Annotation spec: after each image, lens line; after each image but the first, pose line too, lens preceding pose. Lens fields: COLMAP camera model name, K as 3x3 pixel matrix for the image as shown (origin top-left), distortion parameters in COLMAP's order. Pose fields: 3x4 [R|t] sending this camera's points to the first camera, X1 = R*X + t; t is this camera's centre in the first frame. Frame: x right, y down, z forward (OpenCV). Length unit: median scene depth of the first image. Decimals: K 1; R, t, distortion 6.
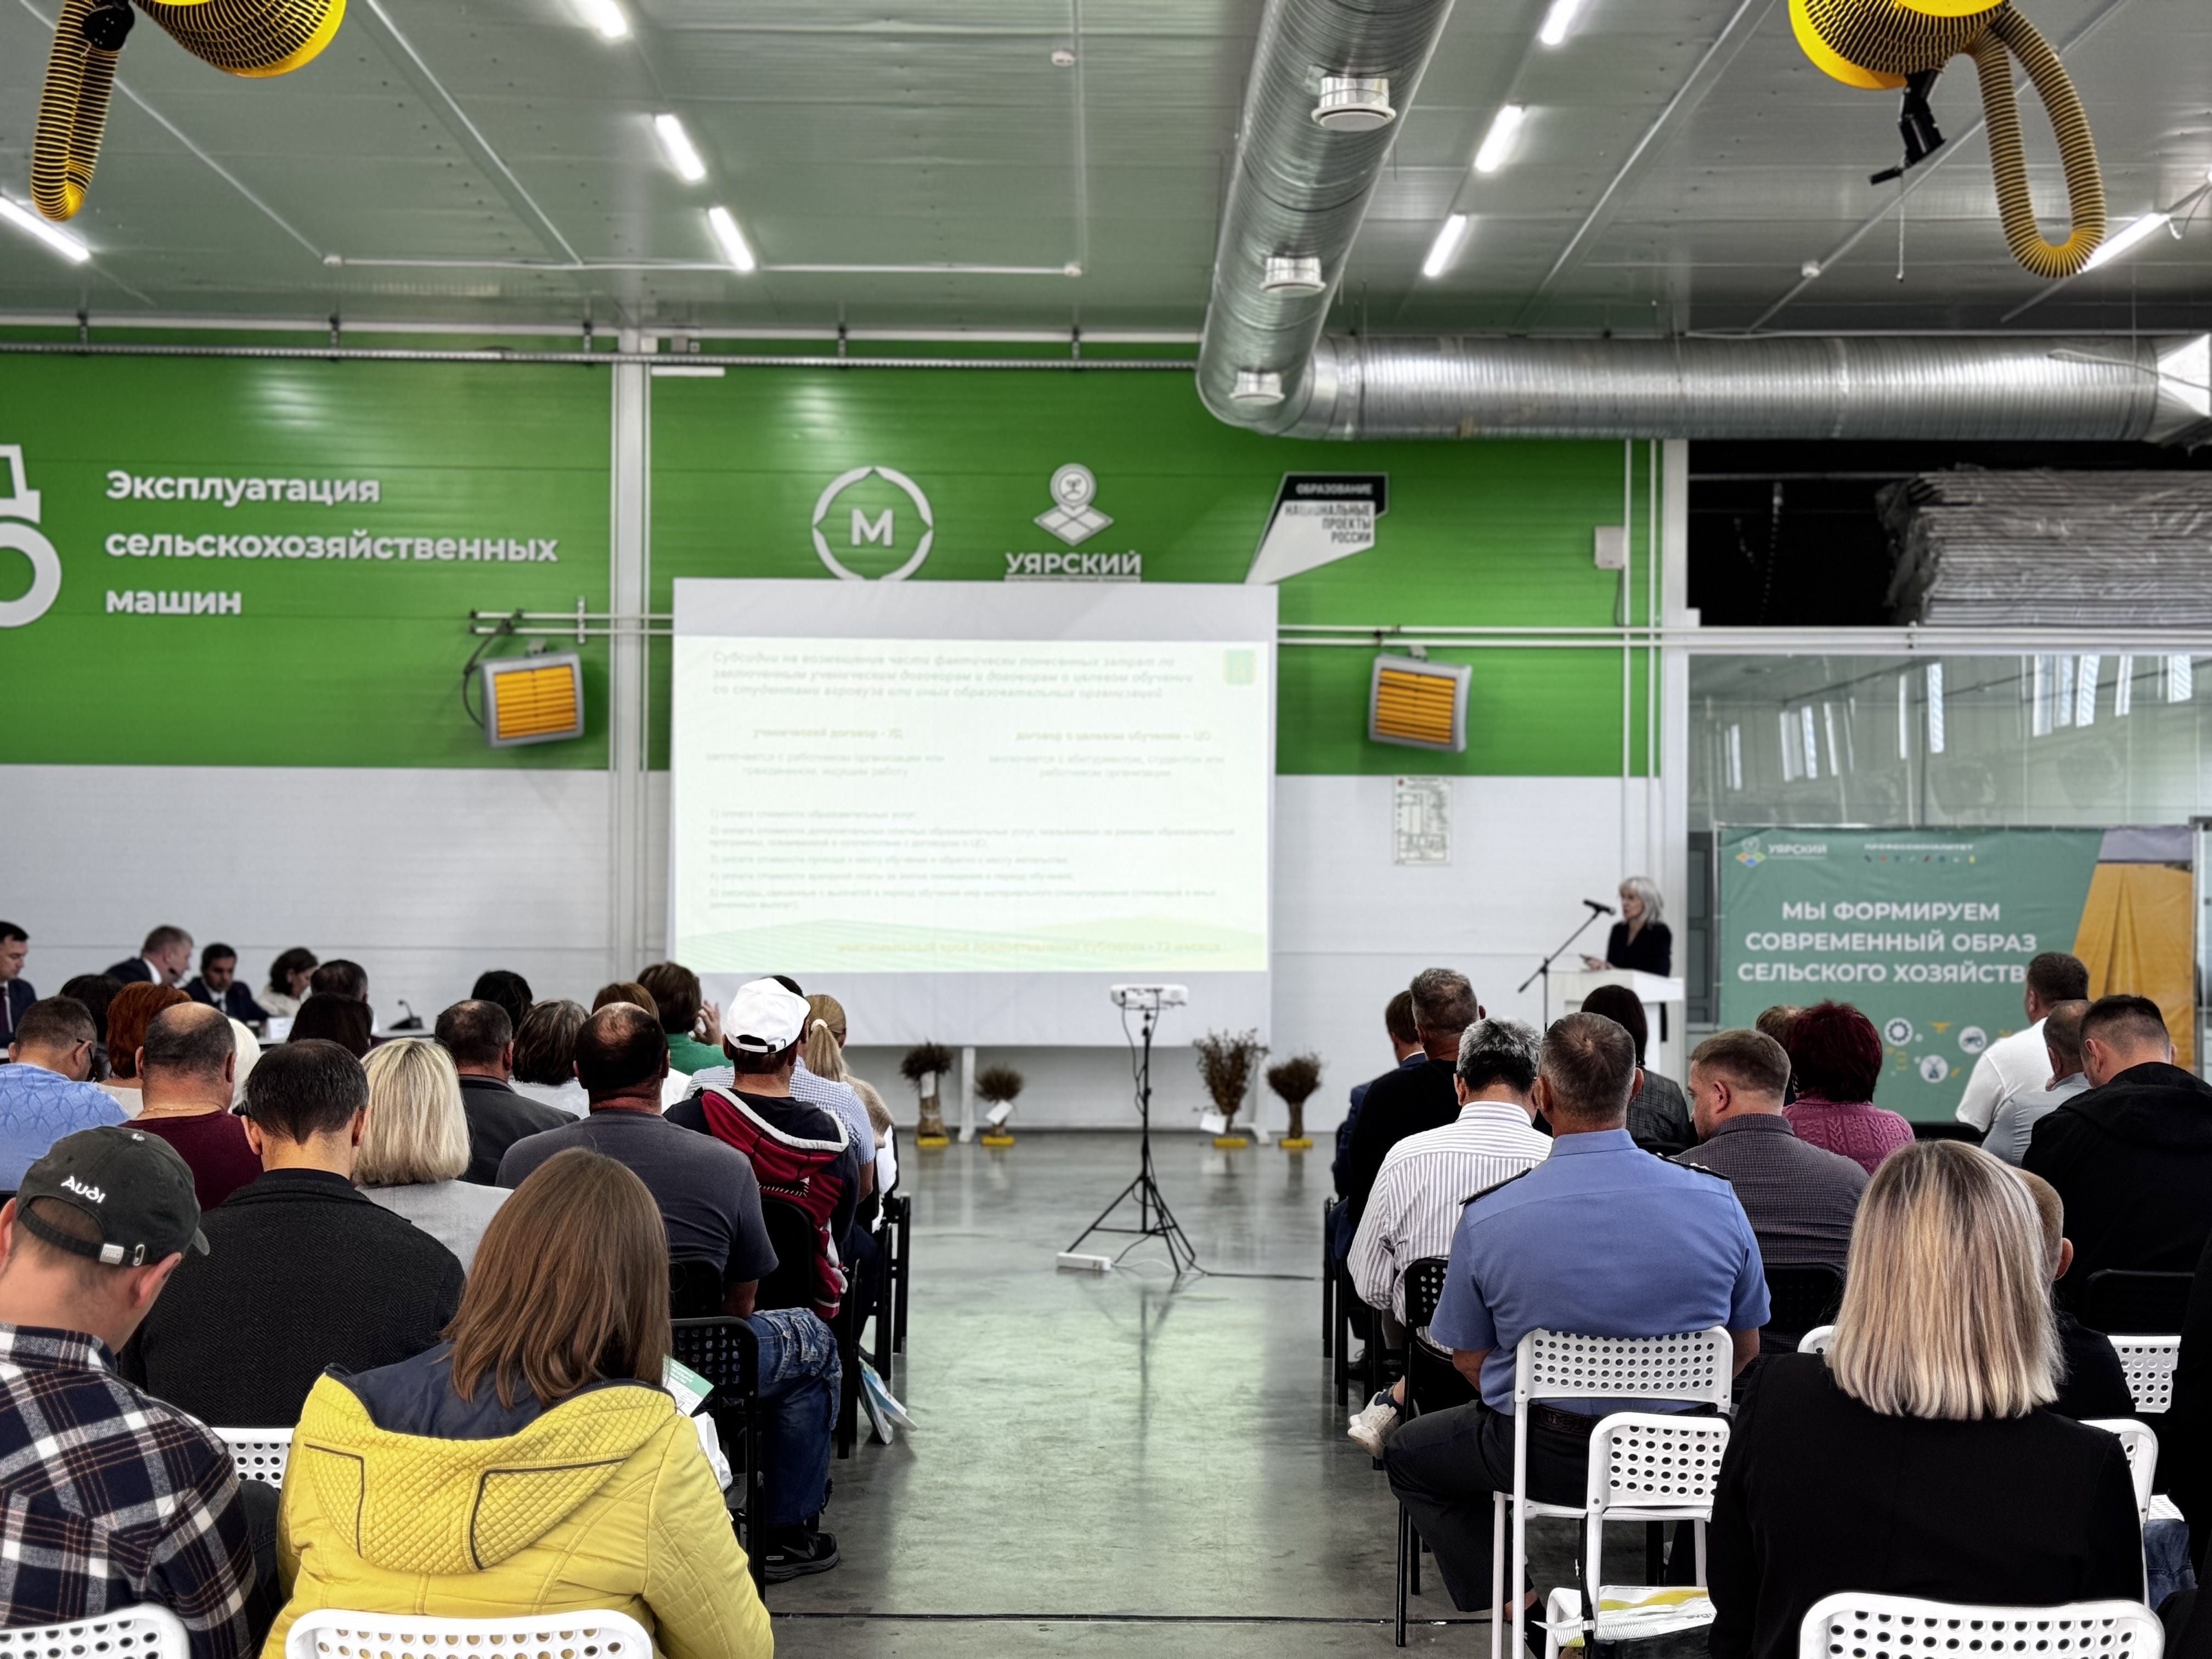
lens RADIAL K [[3065.1, 0, 1106.0], [0, 3065.1, 829.5], [0, 0, 1]] dist [0.191810, -0.438295]
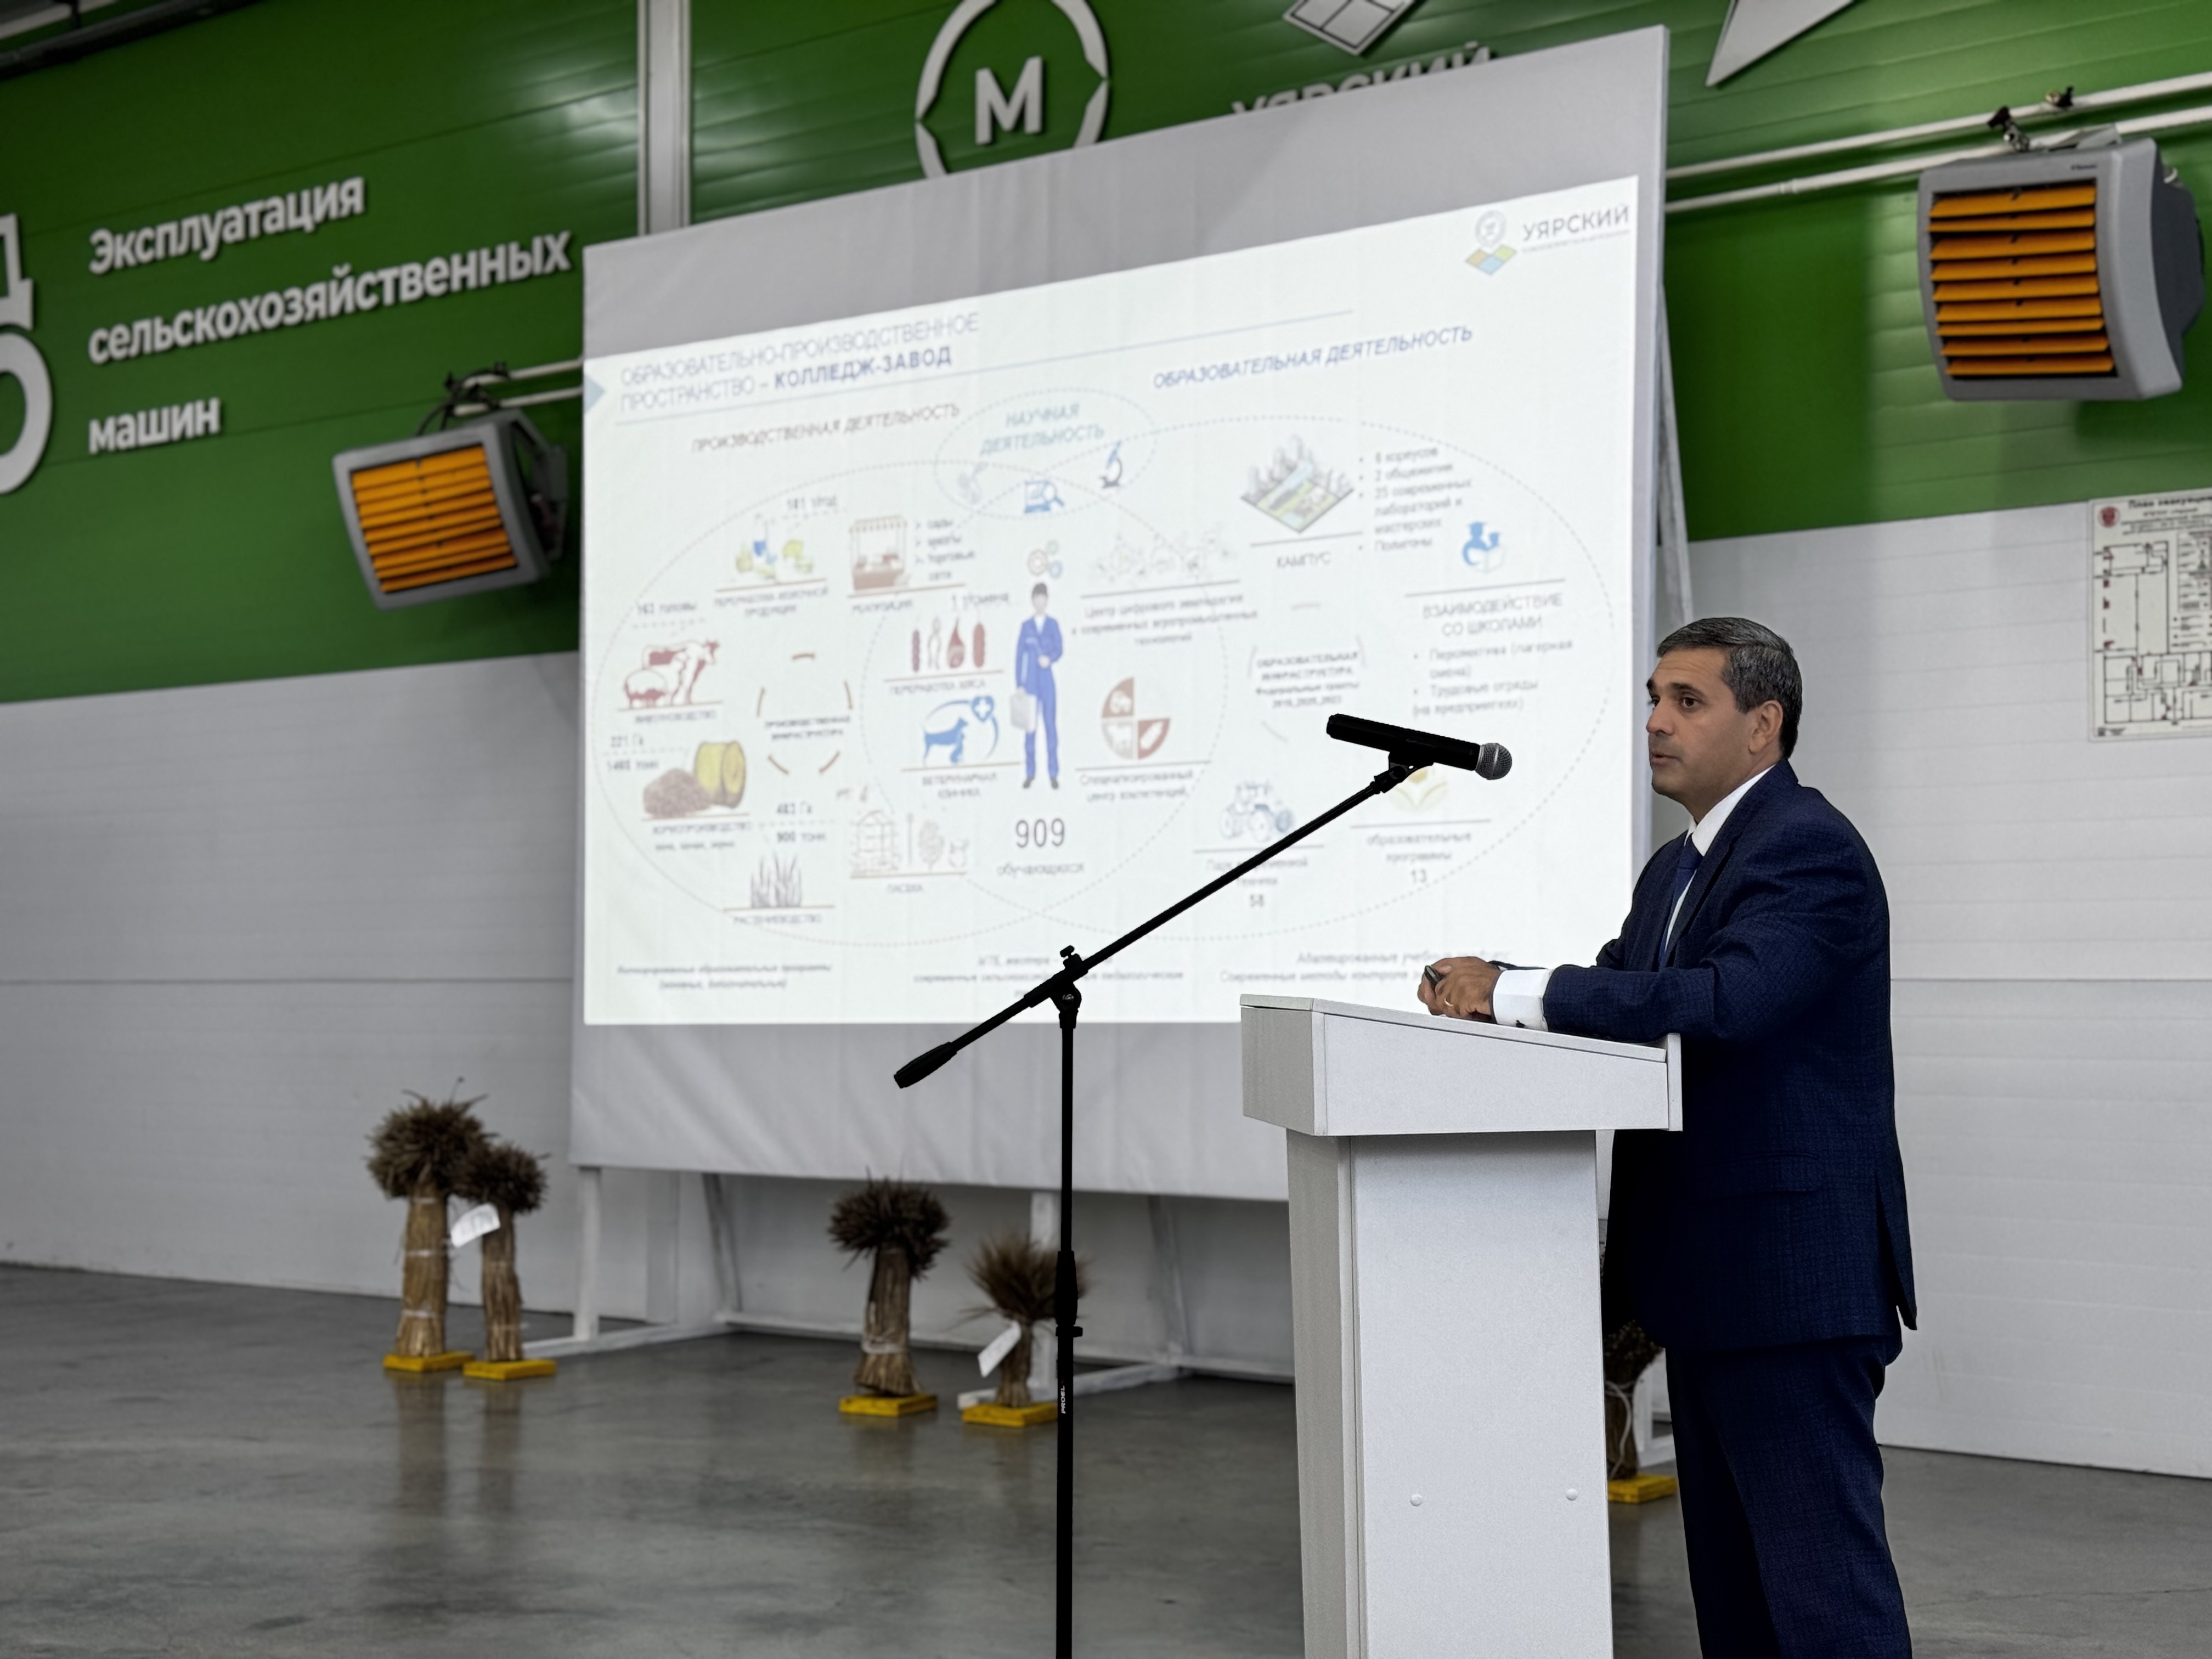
lens RADIAL K [[3065.1, 0, 1106.0], [0, 3065.1, 829.5], [0, 0, 1]] dist [0.191810, -0.438295]
pose [[0.787401, -0.037149, -0.615321, 0.230120], [0.023256, 0.999262, -0.030570, 0.030983], [0.616003, 0.009761, 0.787683, 0.627835]]
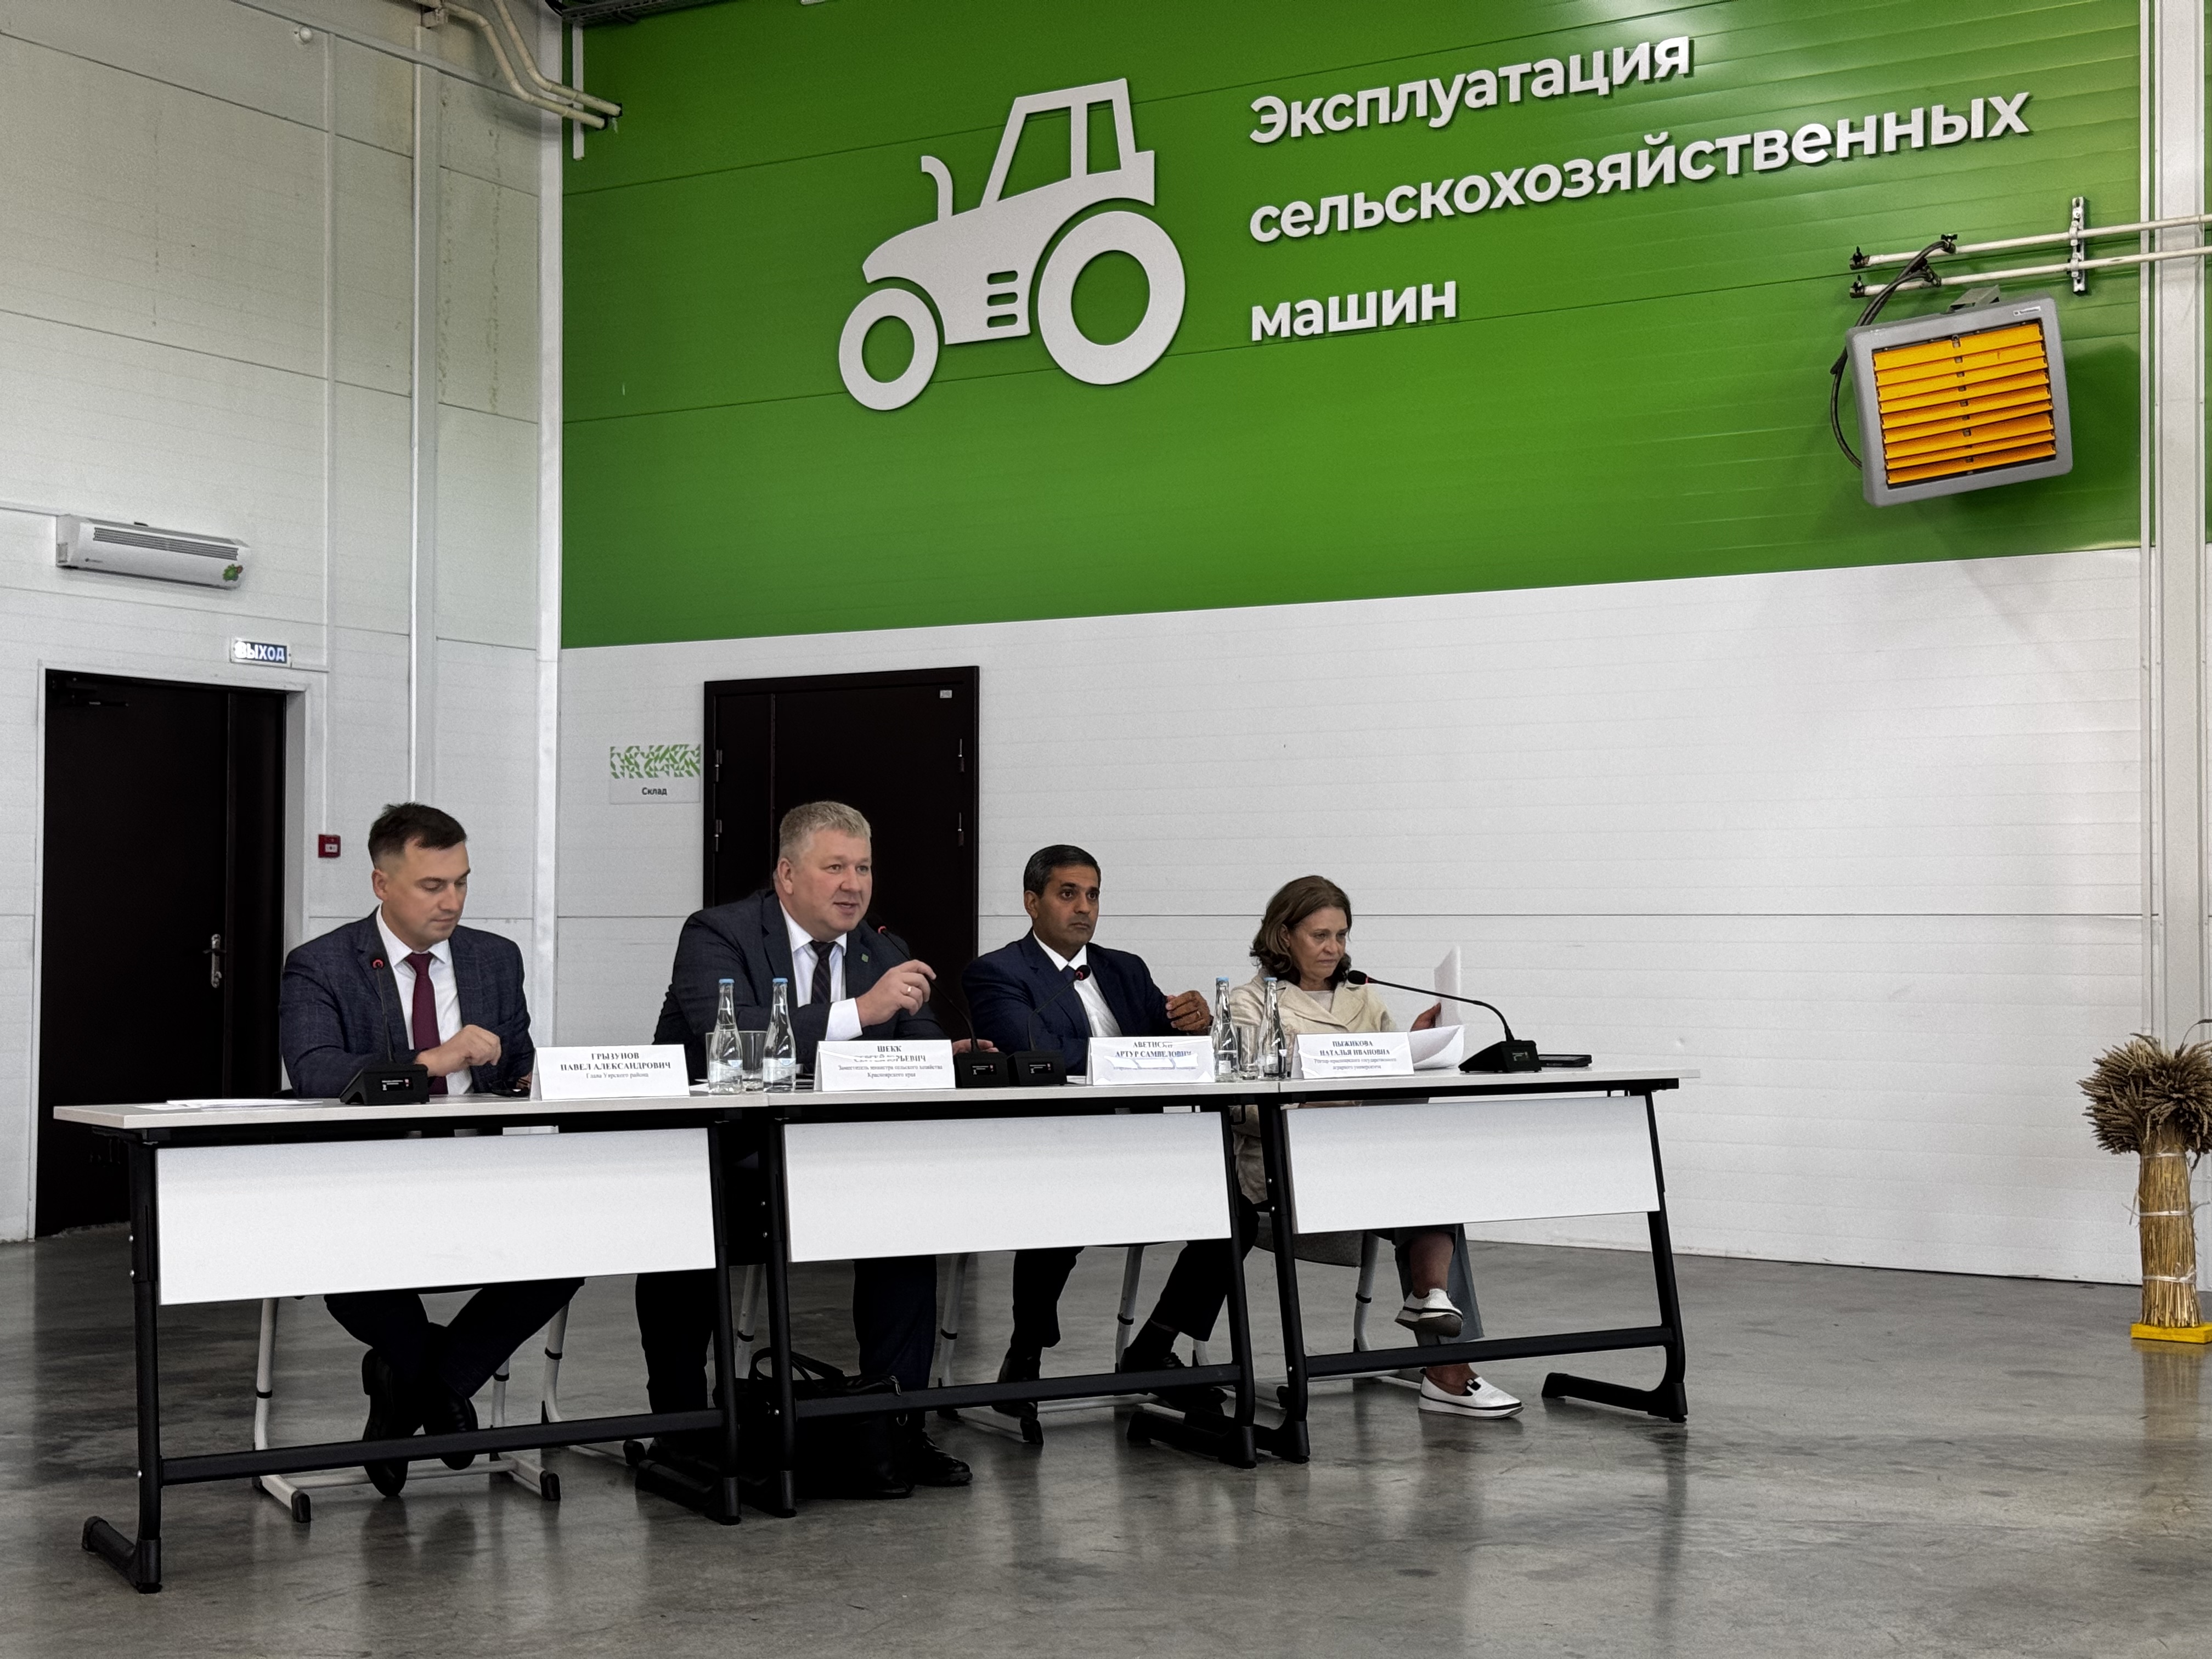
lens RADIAL K [[3065.1, 0, 1106.0], [0, 3065.1, 829.5], [0, 0, 1]] dist [0.191810, -0.438295]
pose [[0.844764, -0.022453, -0.534667, -0.037726], [0.016303, 0.999735, -0.016225, 0.030367], [0.534890, 0.004990, 0.844907, 0.498732]]
